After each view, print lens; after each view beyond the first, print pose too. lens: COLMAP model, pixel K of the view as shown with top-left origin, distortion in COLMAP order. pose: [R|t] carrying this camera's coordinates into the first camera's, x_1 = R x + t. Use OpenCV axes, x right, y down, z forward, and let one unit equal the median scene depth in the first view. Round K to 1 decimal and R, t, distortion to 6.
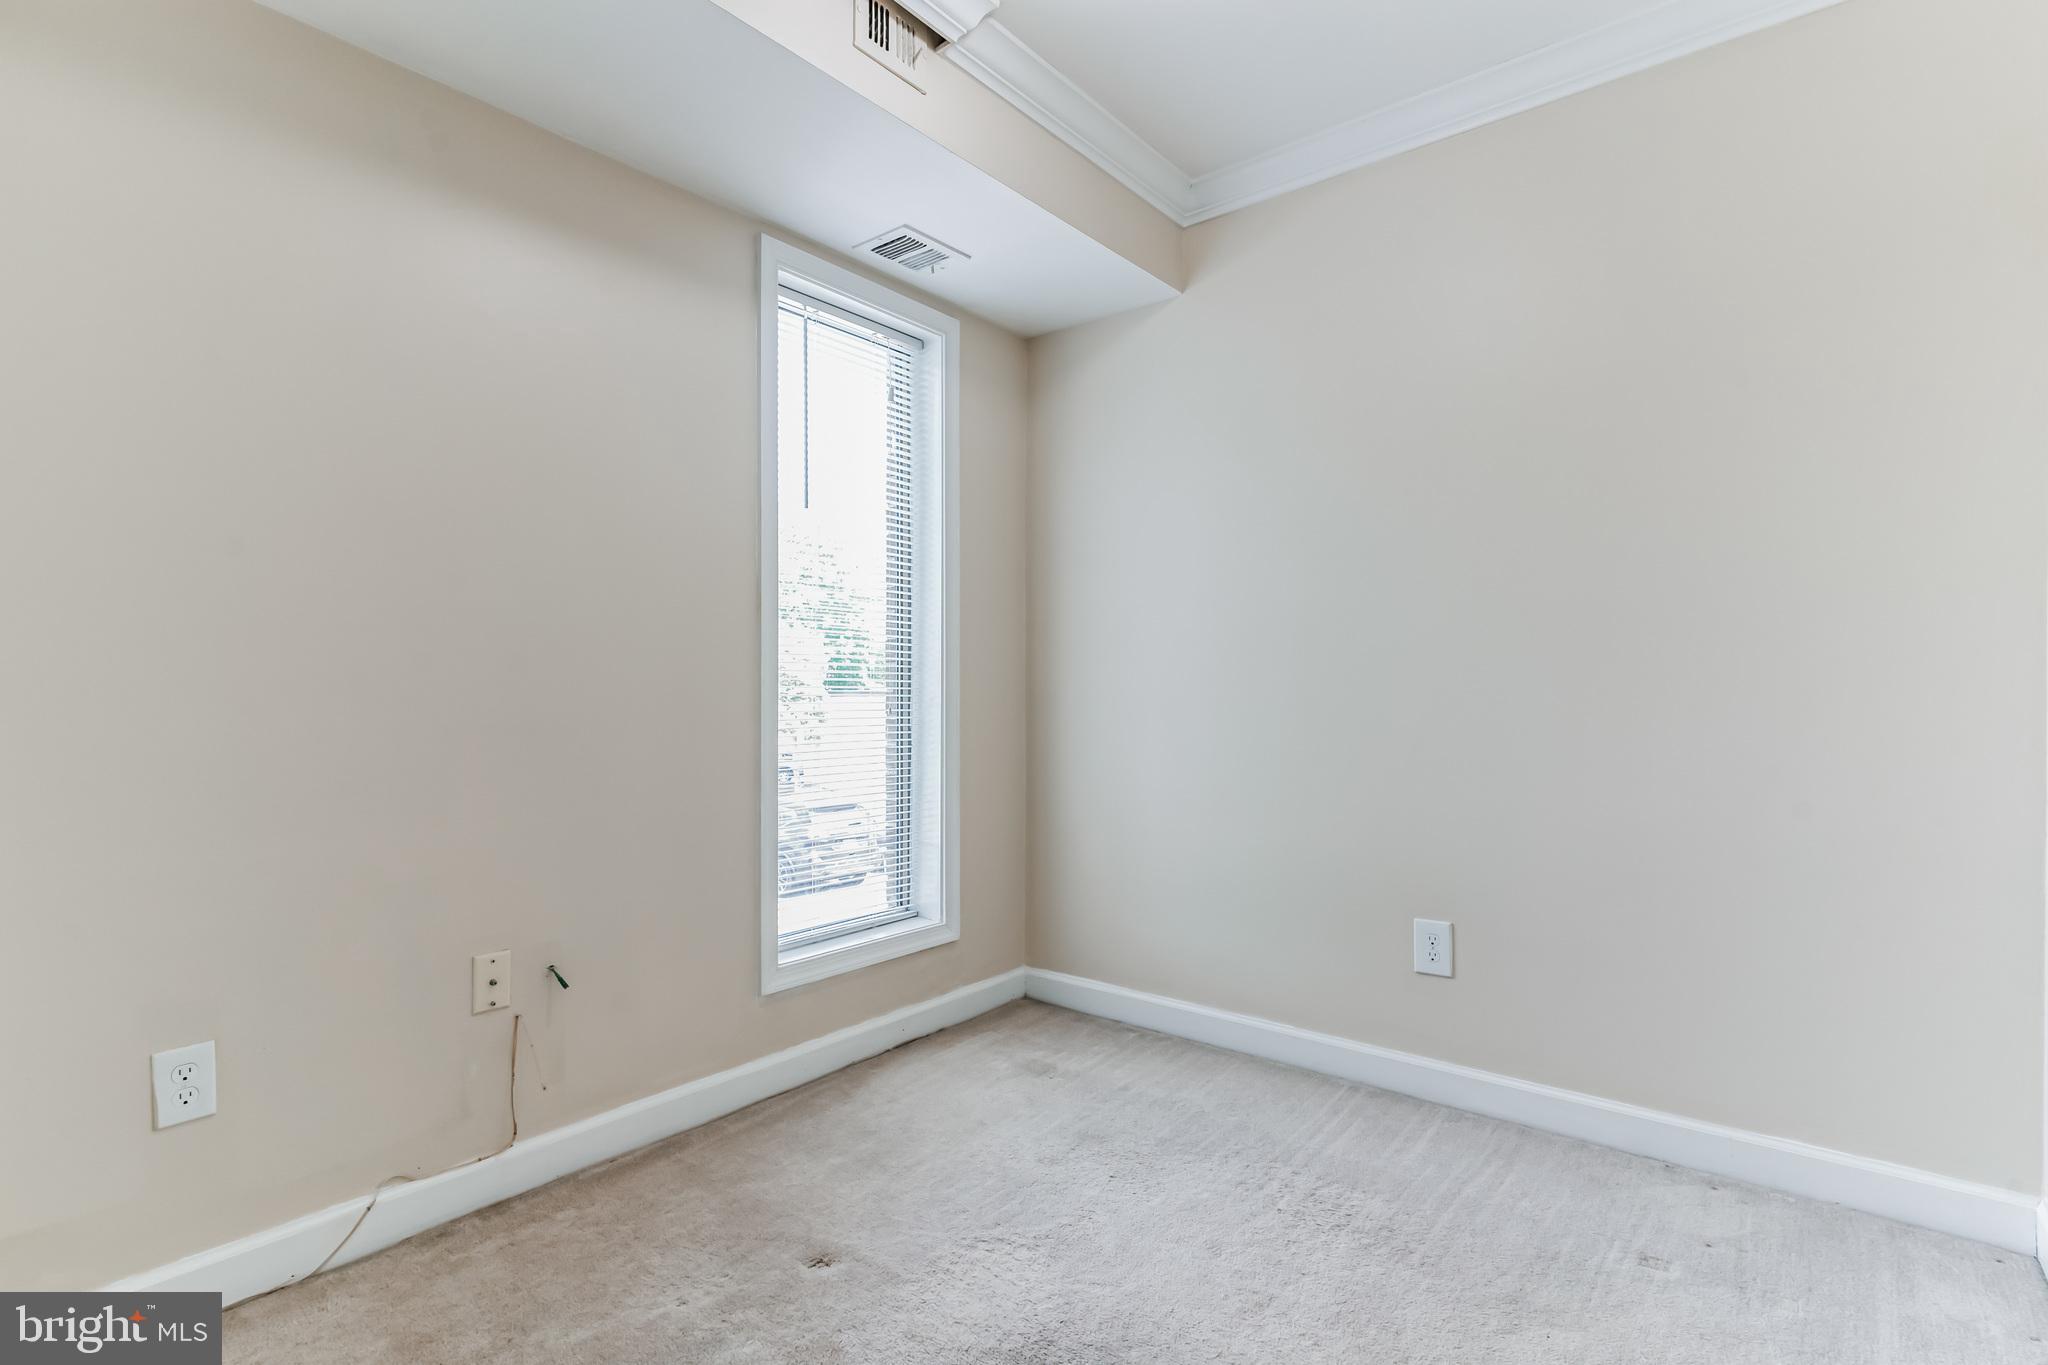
lens RADIAL K [[983.1, 0, 1024.0], [0, 983.1, 682.5], [0, 0, 1]] dist [0.000407, 0.000231]
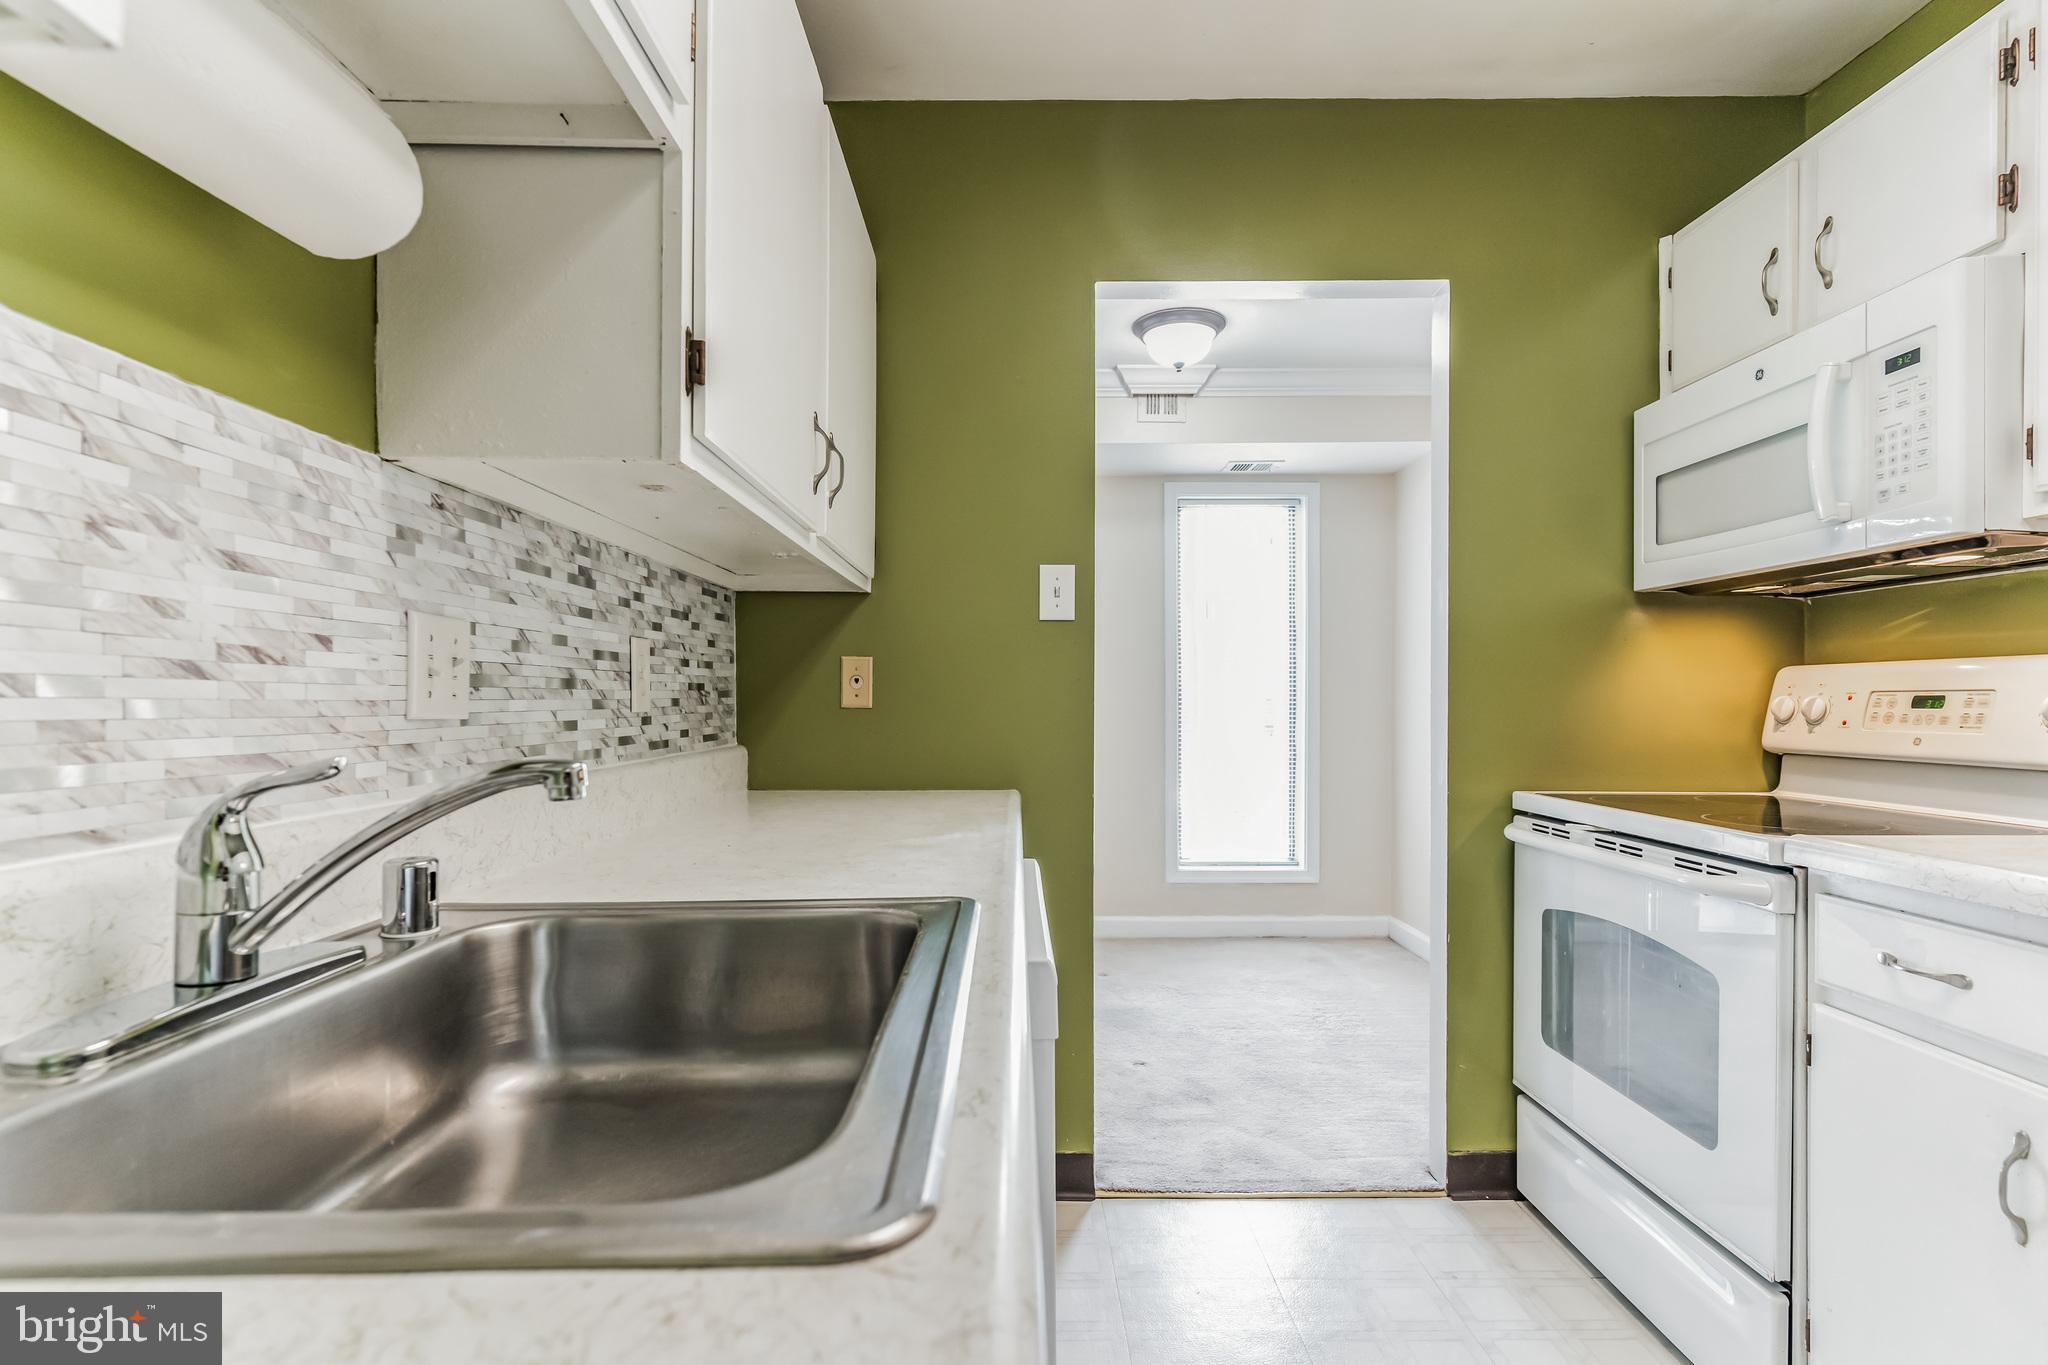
lens RADIAL K [[983.1, 0, 1024.0], [0, 983.1, 682.5], [0, 0, 1]] dist [0.000407, 0.000231]
pose [[0.645000, -0.020197, -0.763916, 0.917218], [0.010004, 0.999788, -0.017986, -0.035271], [0.764117, 0.003959, 0.645065, -0.397589]]
